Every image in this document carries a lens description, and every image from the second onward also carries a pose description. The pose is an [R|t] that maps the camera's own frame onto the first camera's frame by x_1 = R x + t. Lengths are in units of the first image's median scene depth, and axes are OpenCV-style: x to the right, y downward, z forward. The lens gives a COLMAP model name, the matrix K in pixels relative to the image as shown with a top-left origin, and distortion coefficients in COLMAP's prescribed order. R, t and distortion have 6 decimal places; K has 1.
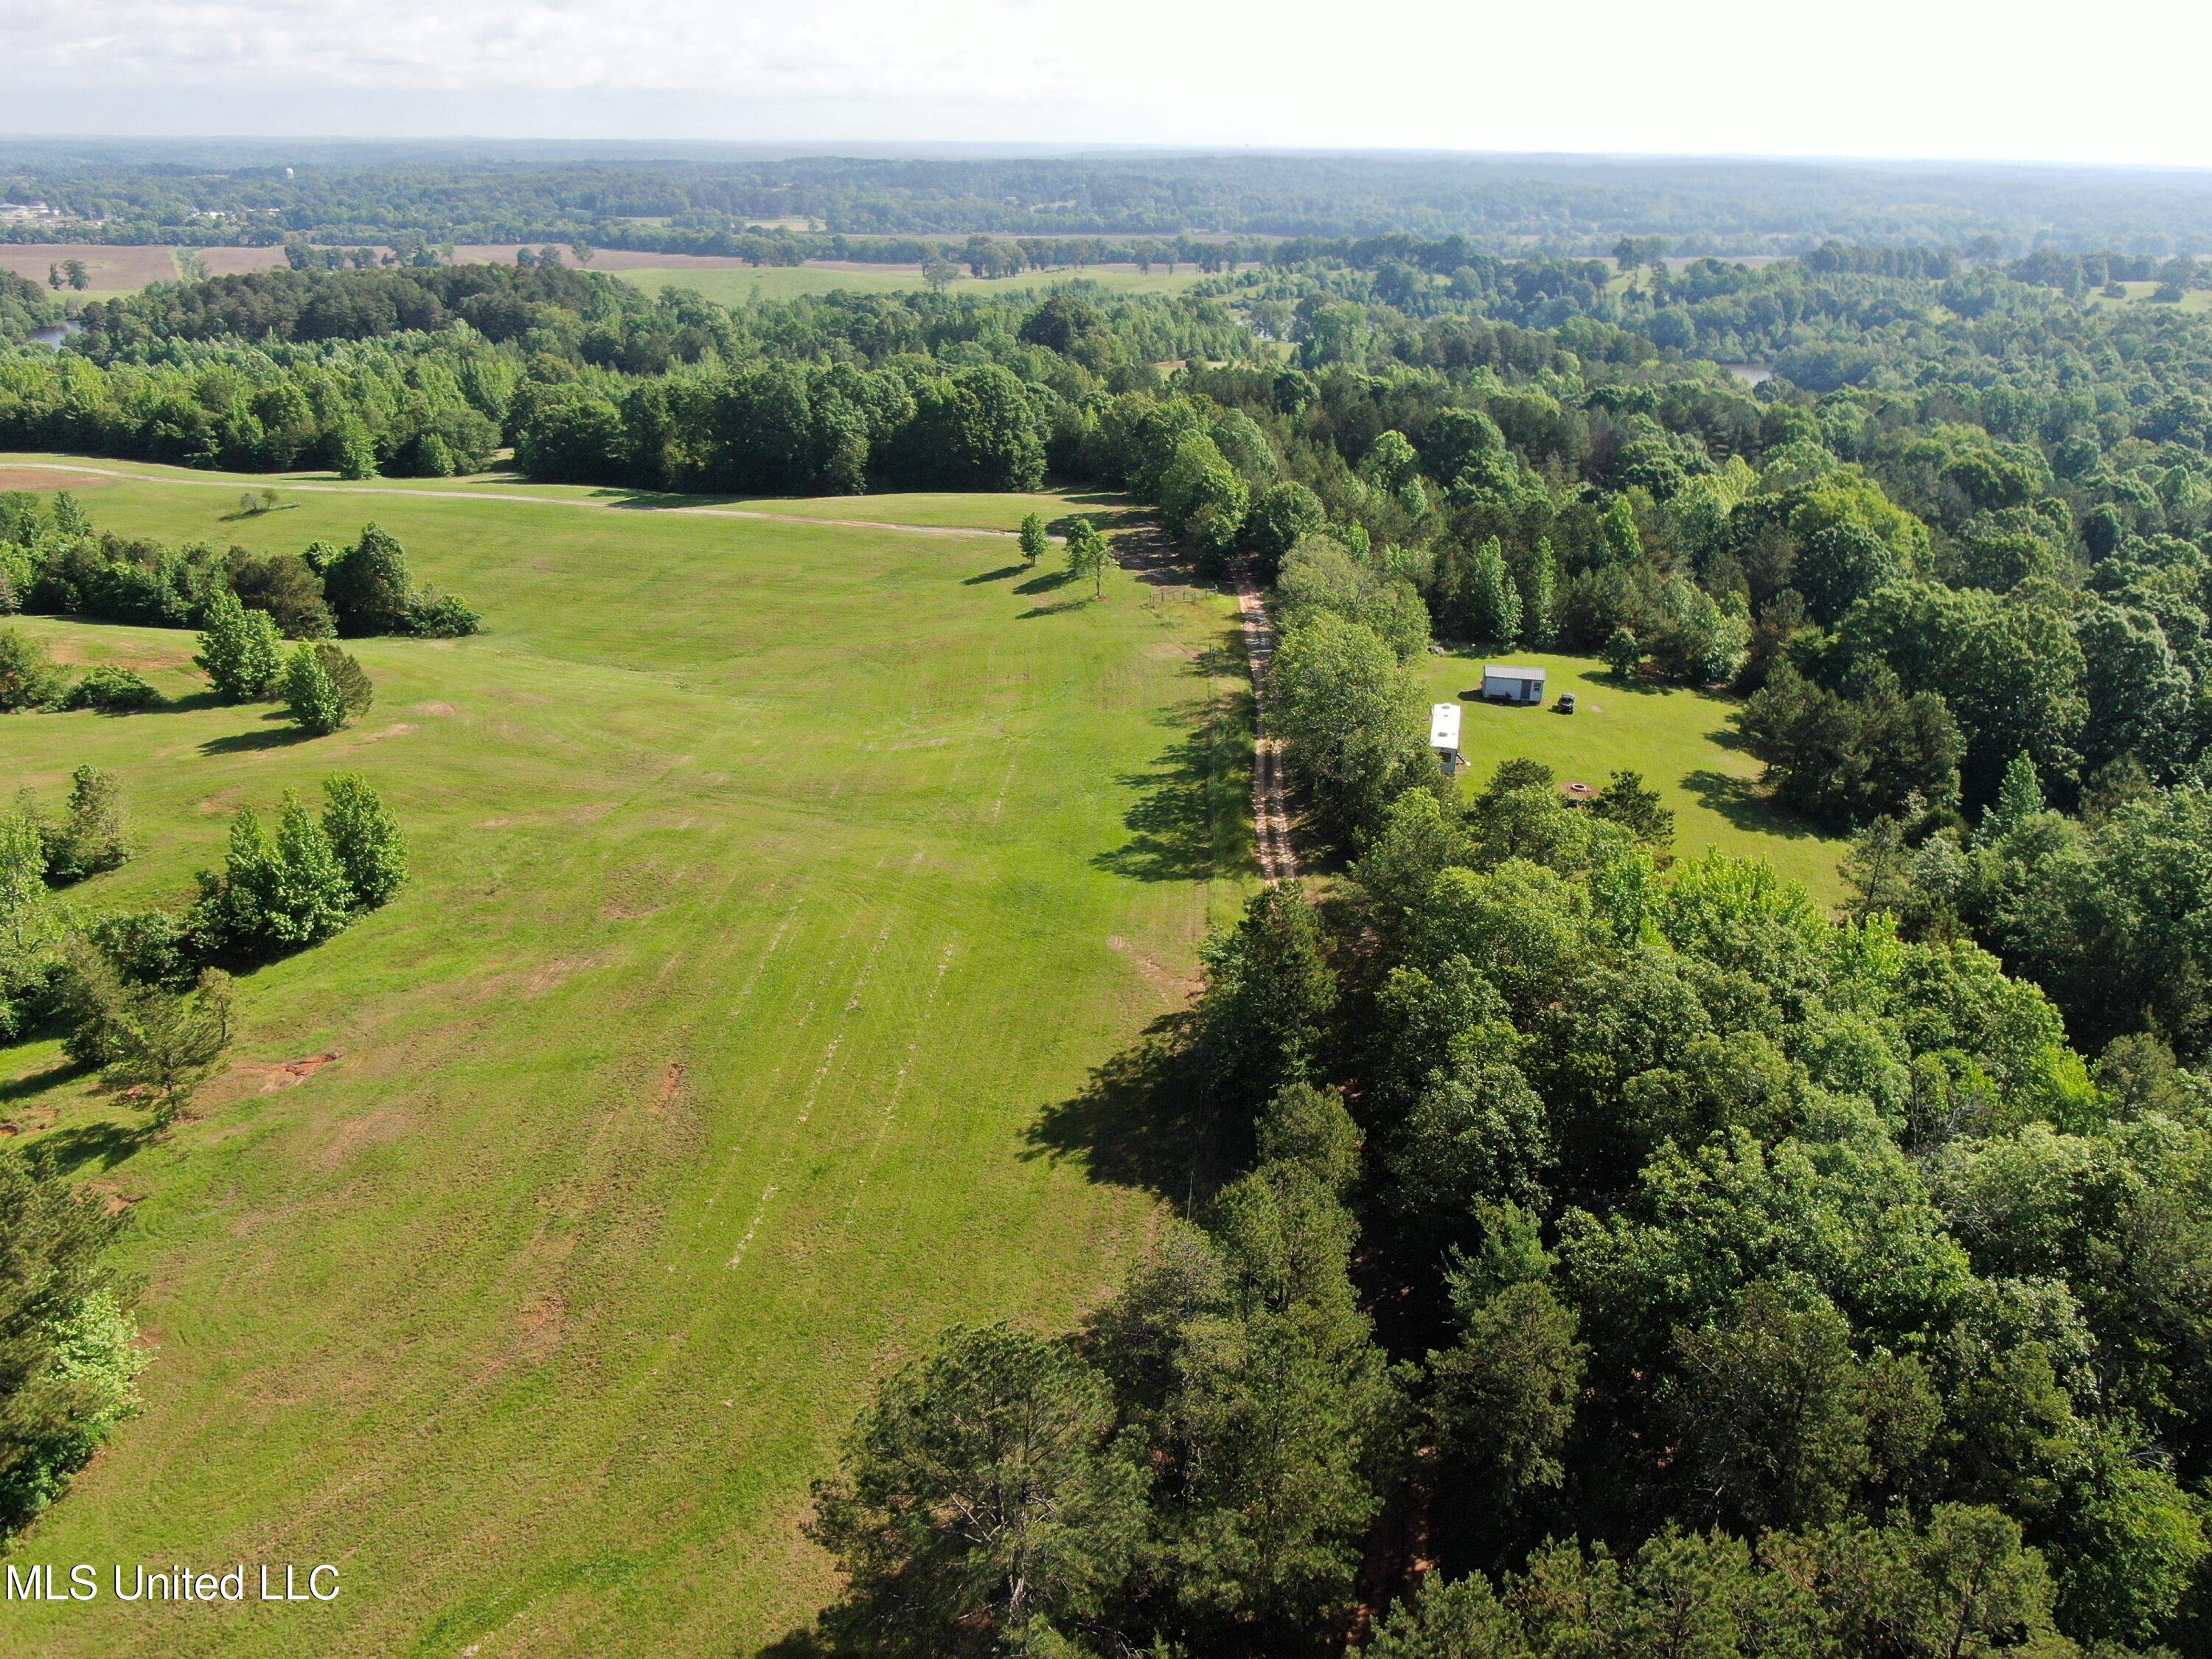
lens RADIAL K [[1562.1, 0, 1106.0], [0, 1562.1, 829.5], [0, 0, 1]] dist [-0.025590, 0.010356]
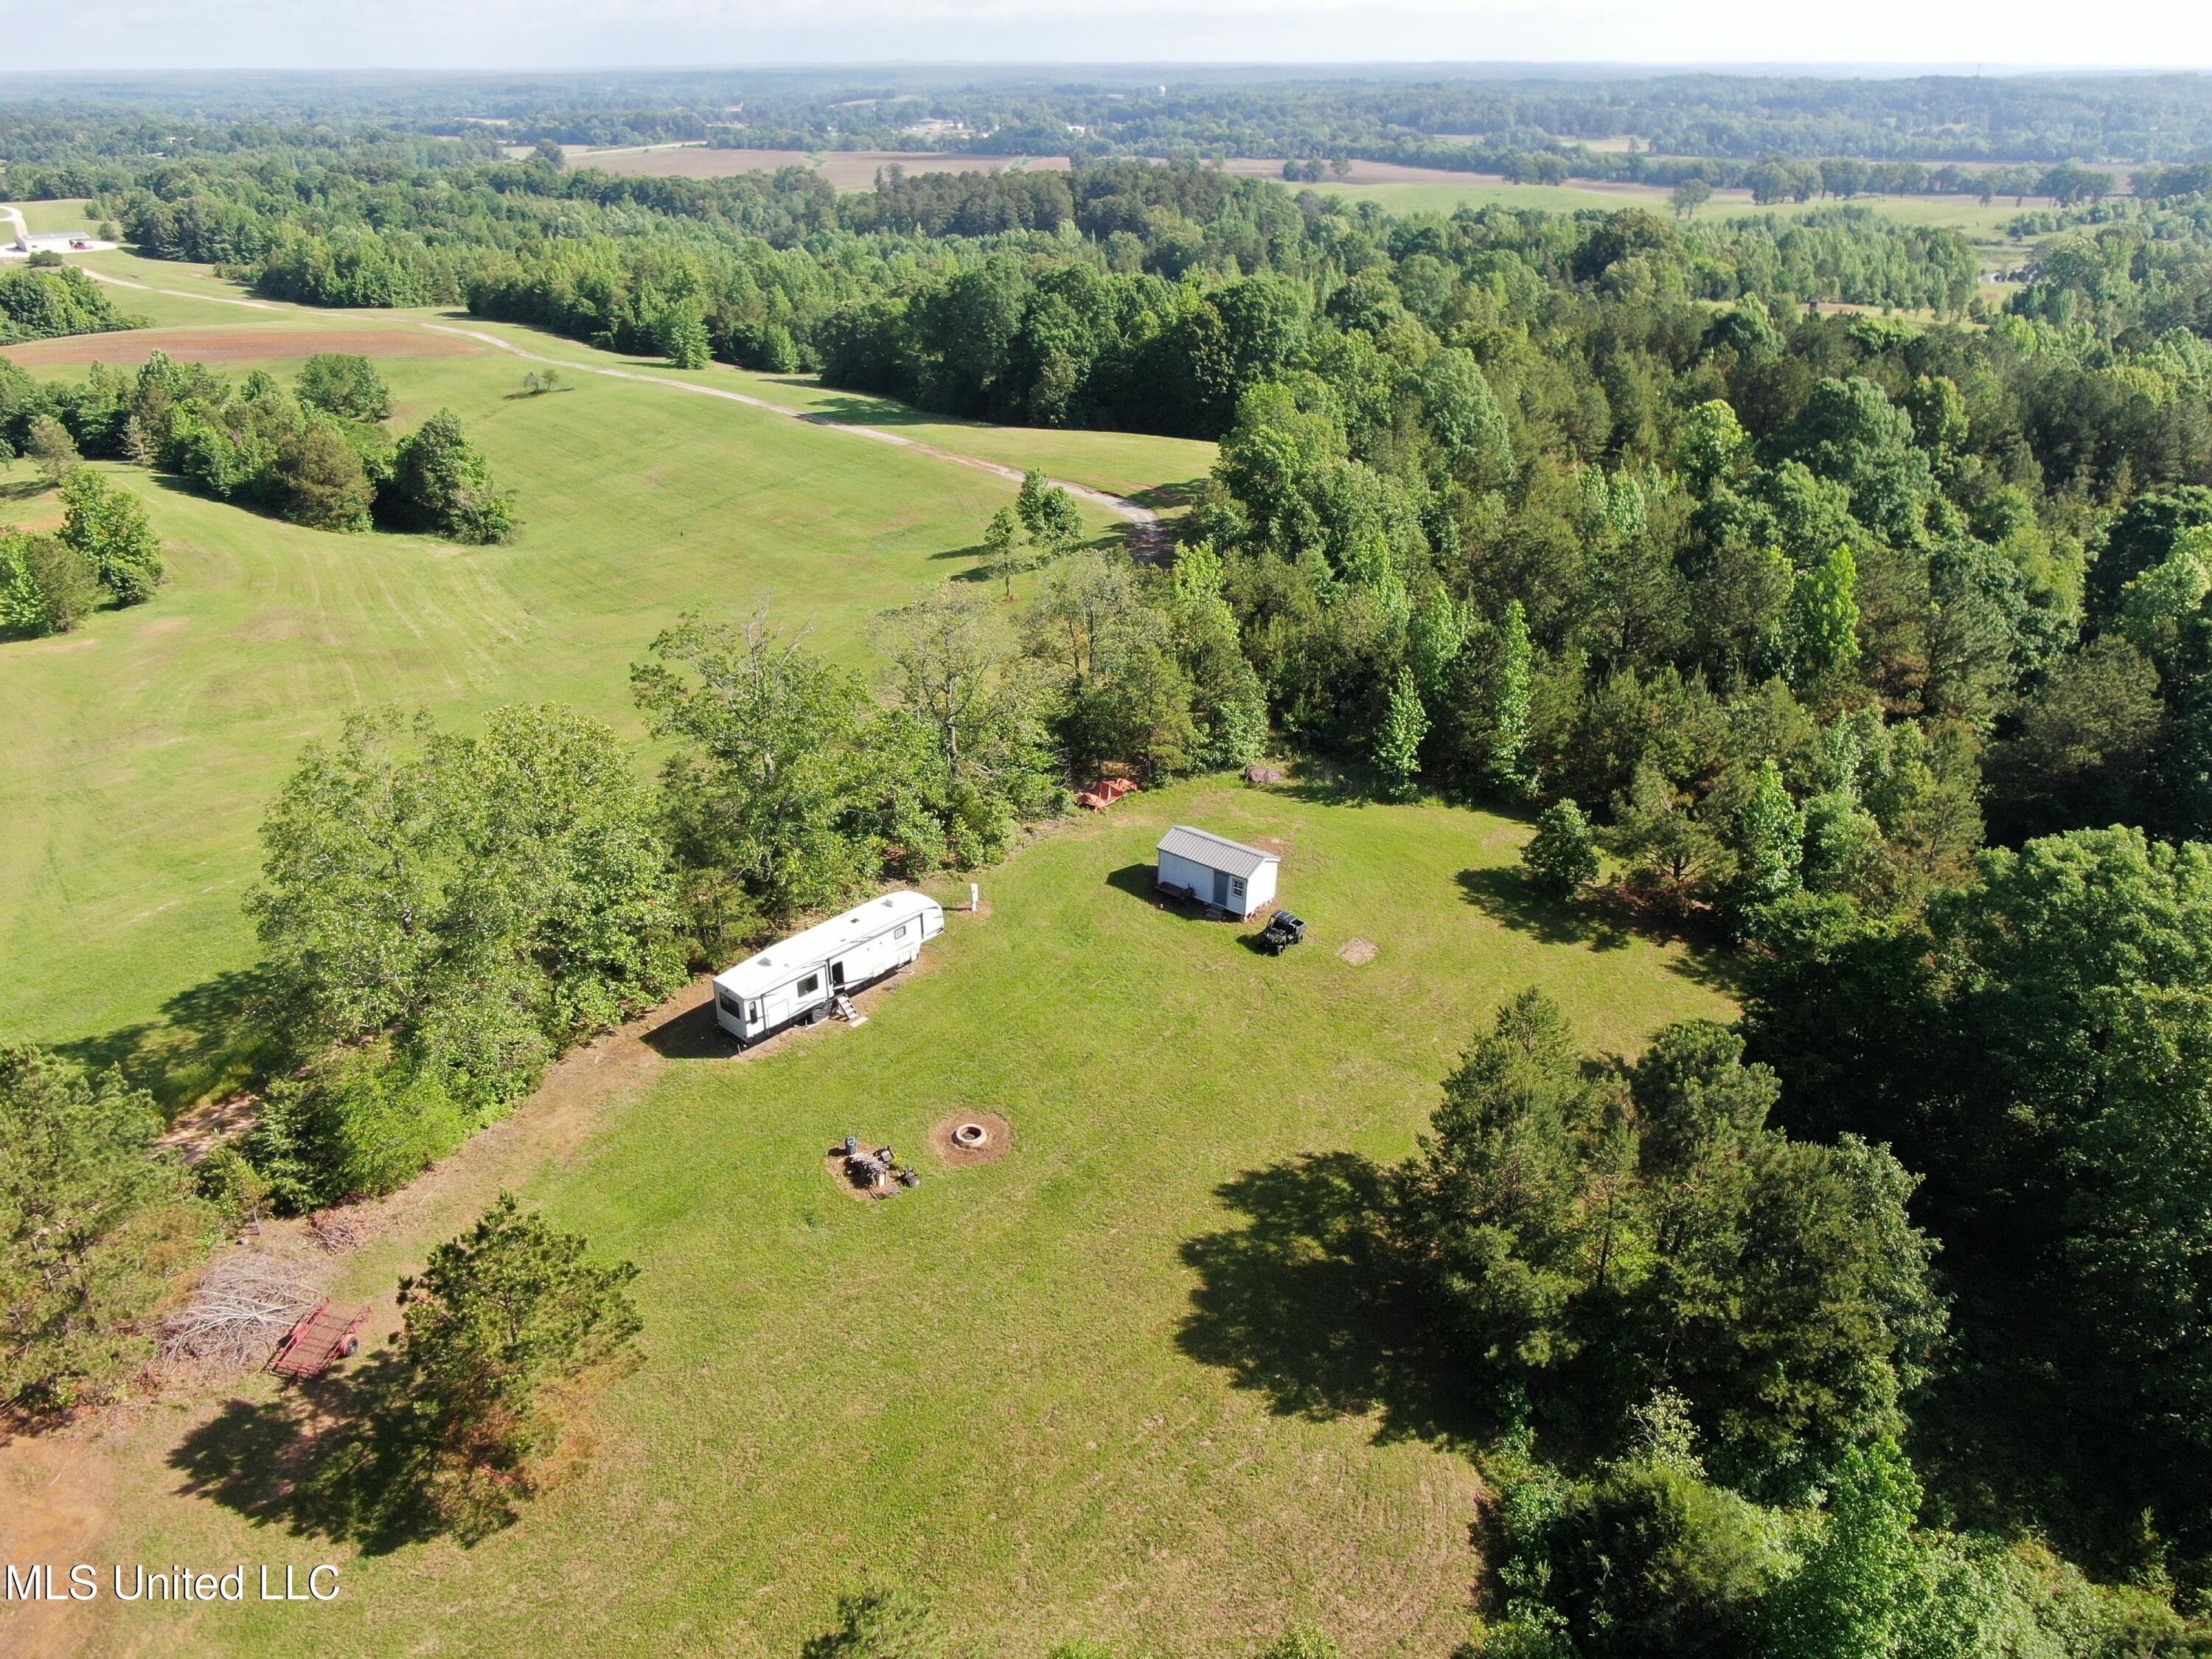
lens RADIAL K [[1577.5, 0, 1106.0], [0, 1577.5, 829.5], [0, 0, 1]] dist [-0.014601, -0.009366]
pose [[0.874768, 0.198842, -0.441863, 0.257787], [-0.182188, 0.979978, 0.080318, -0.080079], [0.448986, 0.010243, 0.893480, 0.279782]]
